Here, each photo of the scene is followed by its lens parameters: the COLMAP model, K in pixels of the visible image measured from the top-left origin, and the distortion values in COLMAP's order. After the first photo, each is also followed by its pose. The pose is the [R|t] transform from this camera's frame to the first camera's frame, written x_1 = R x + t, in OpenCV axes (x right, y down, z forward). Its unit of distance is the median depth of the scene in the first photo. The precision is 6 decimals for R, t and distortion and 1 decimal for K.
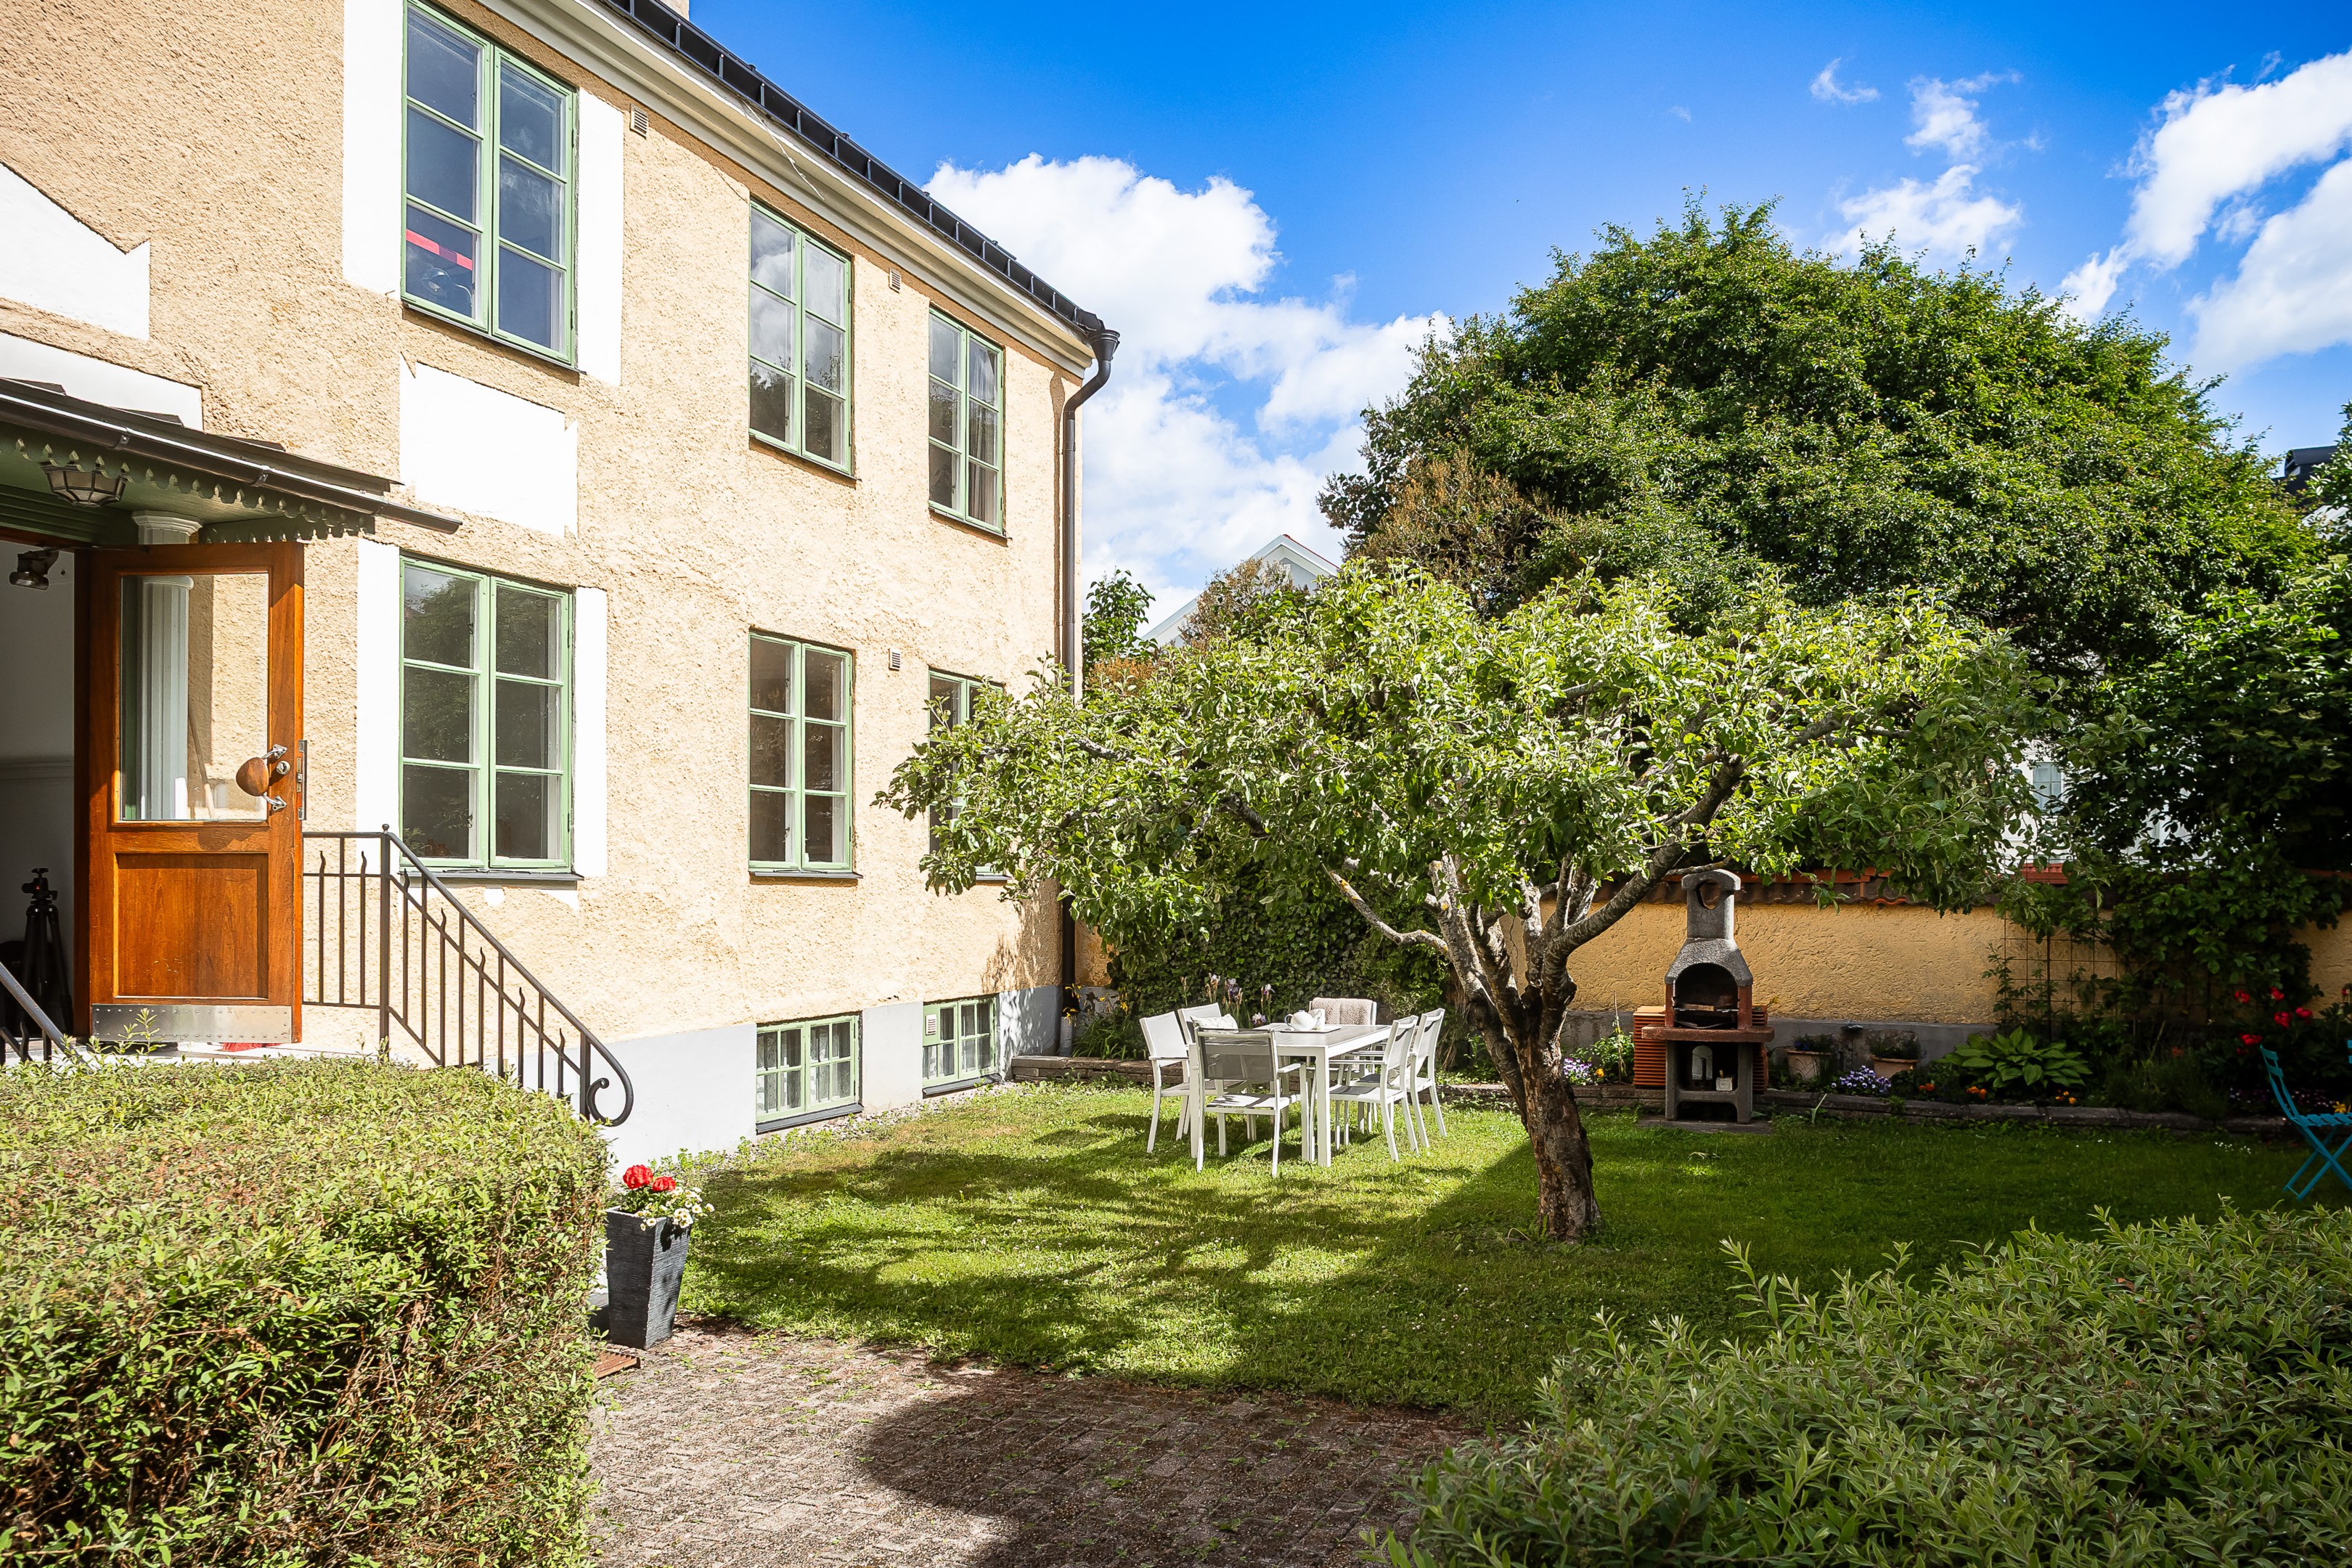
lens RADIAL K [[1593.1, 0, 1254.1], [0, 1593.1, 893.4], [0, 0, 1]] dist [-0.029125, 0.002757]
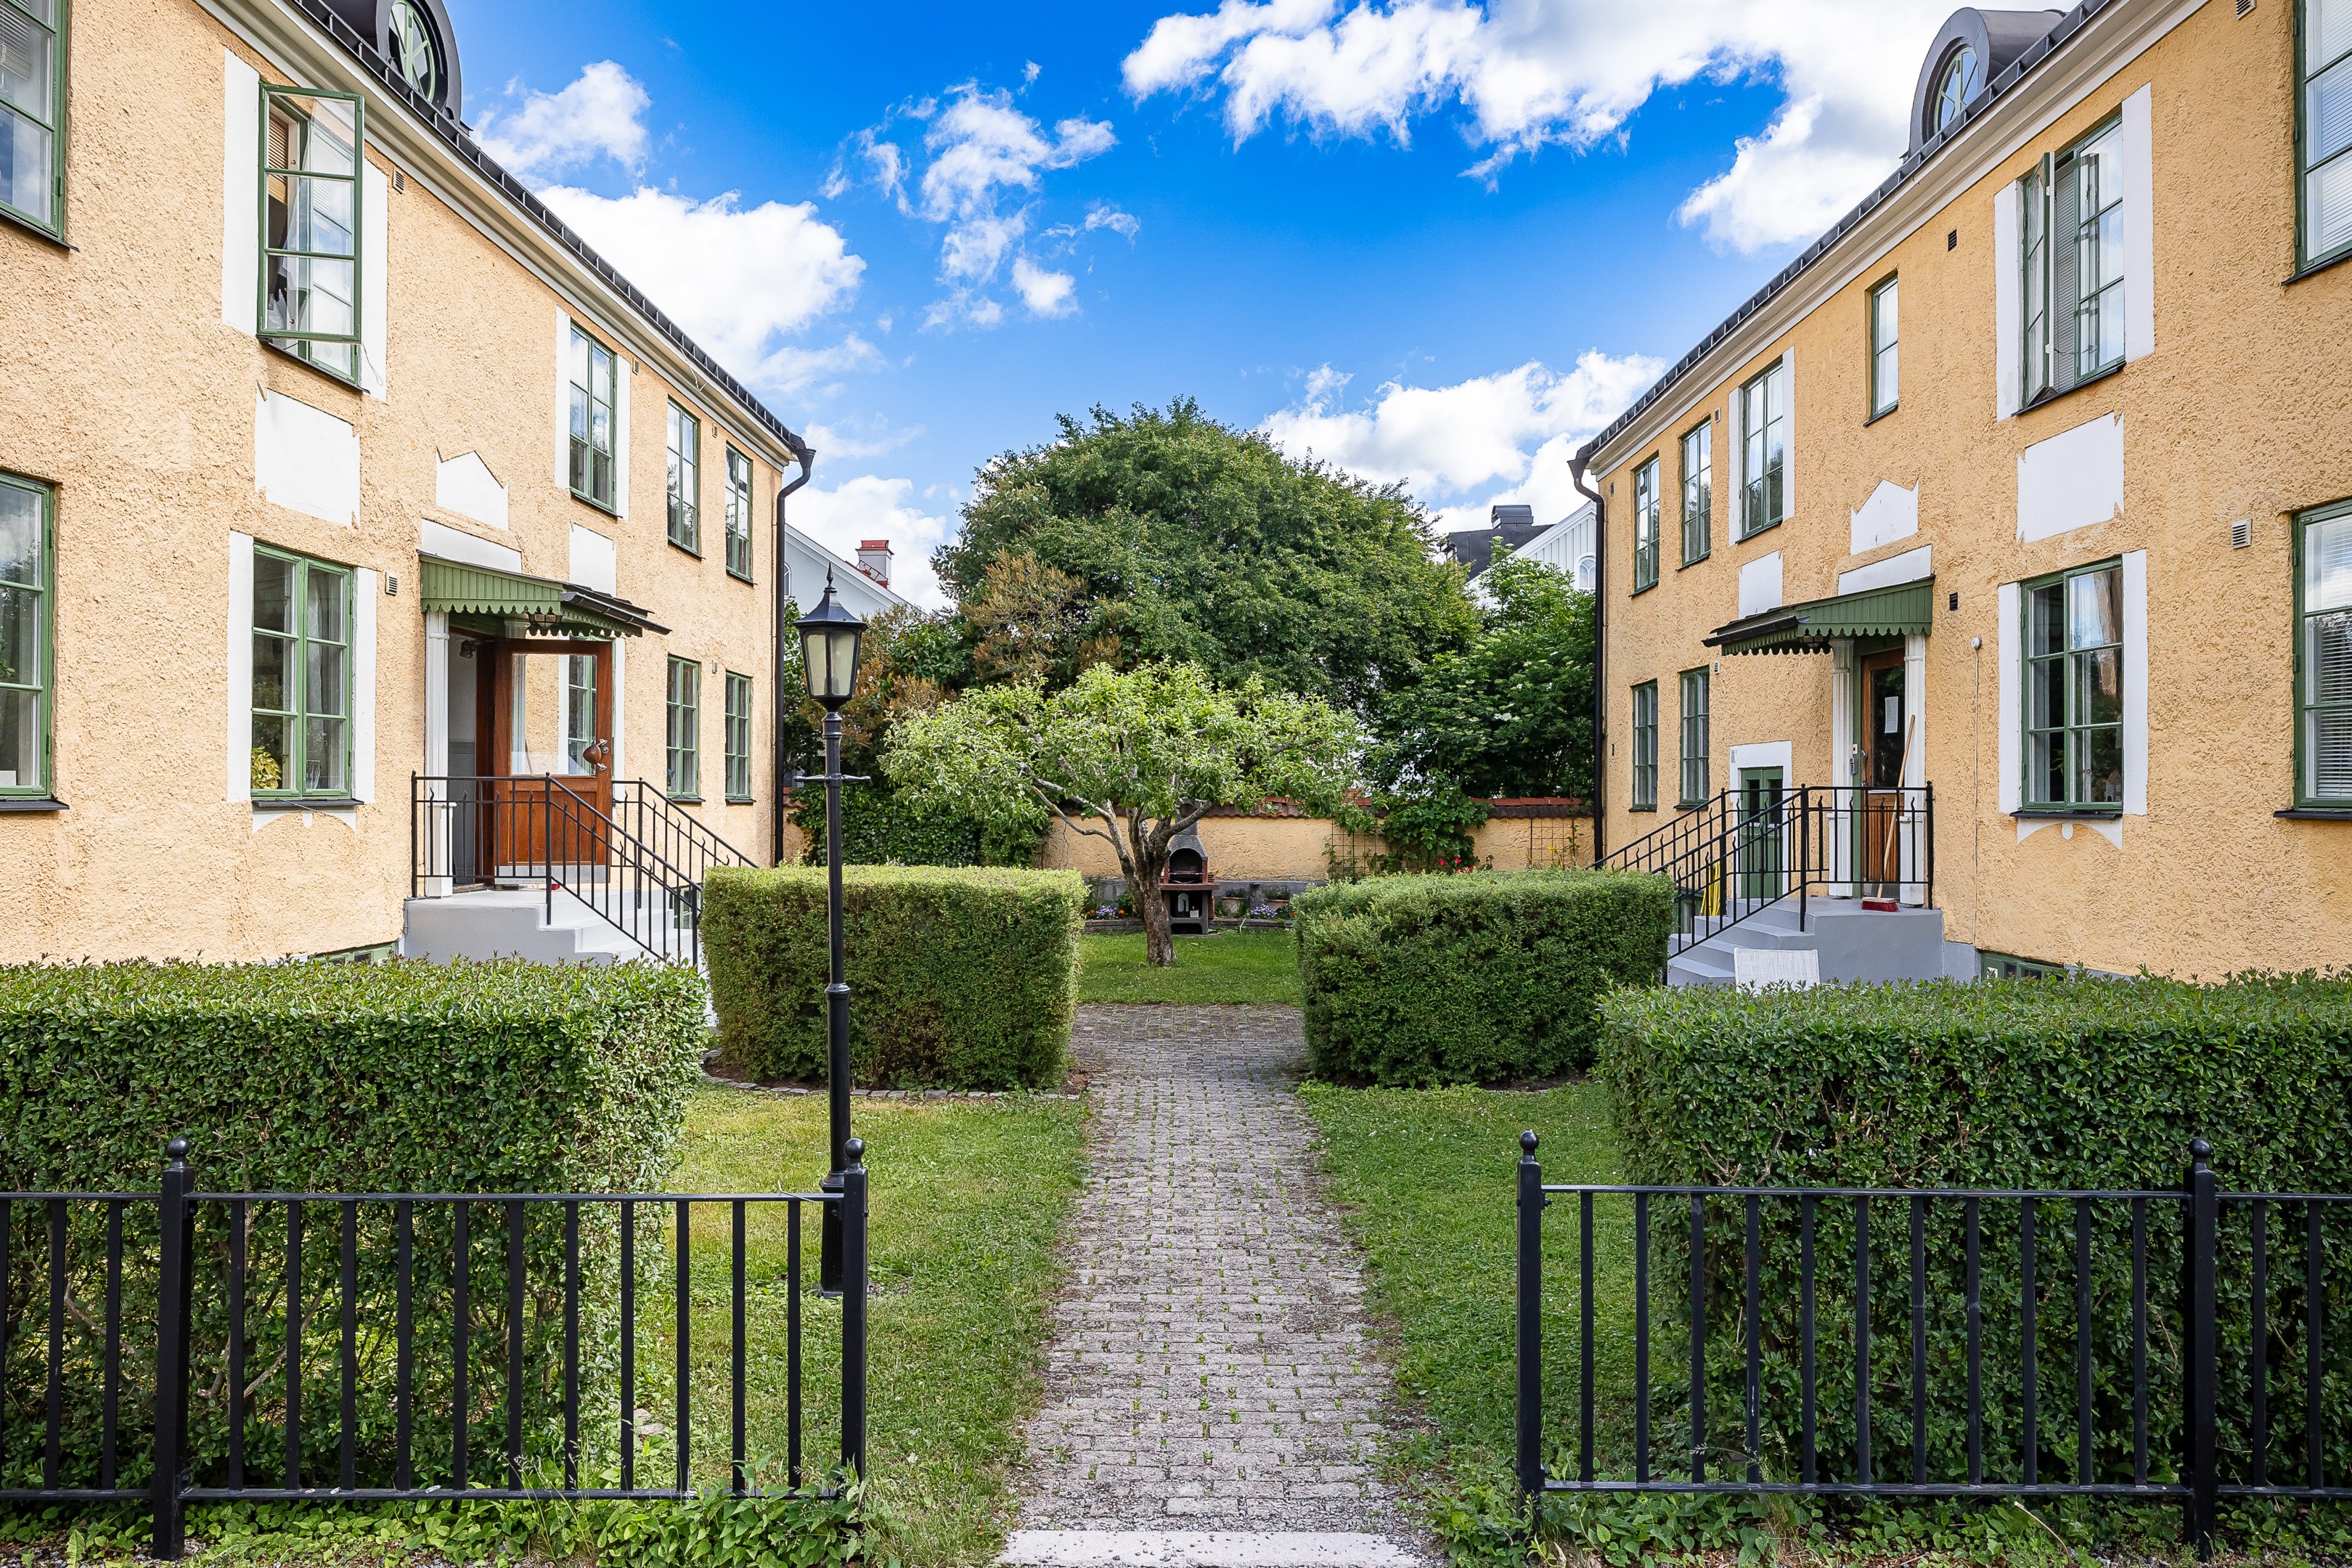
lens RADIAL K [[1594.2, 0, 1176.0], [0, 1594.2, 784.0], [0, 0, 1]] dist [0.000421, 0.000454]
pose [[0.931482, 0.007637, 0.363707, -0.402374], [-0.002467, 0.999889, -0.014679, -0.003802], [-0.363779, 0.012776, 0.931398, -0.725498]]
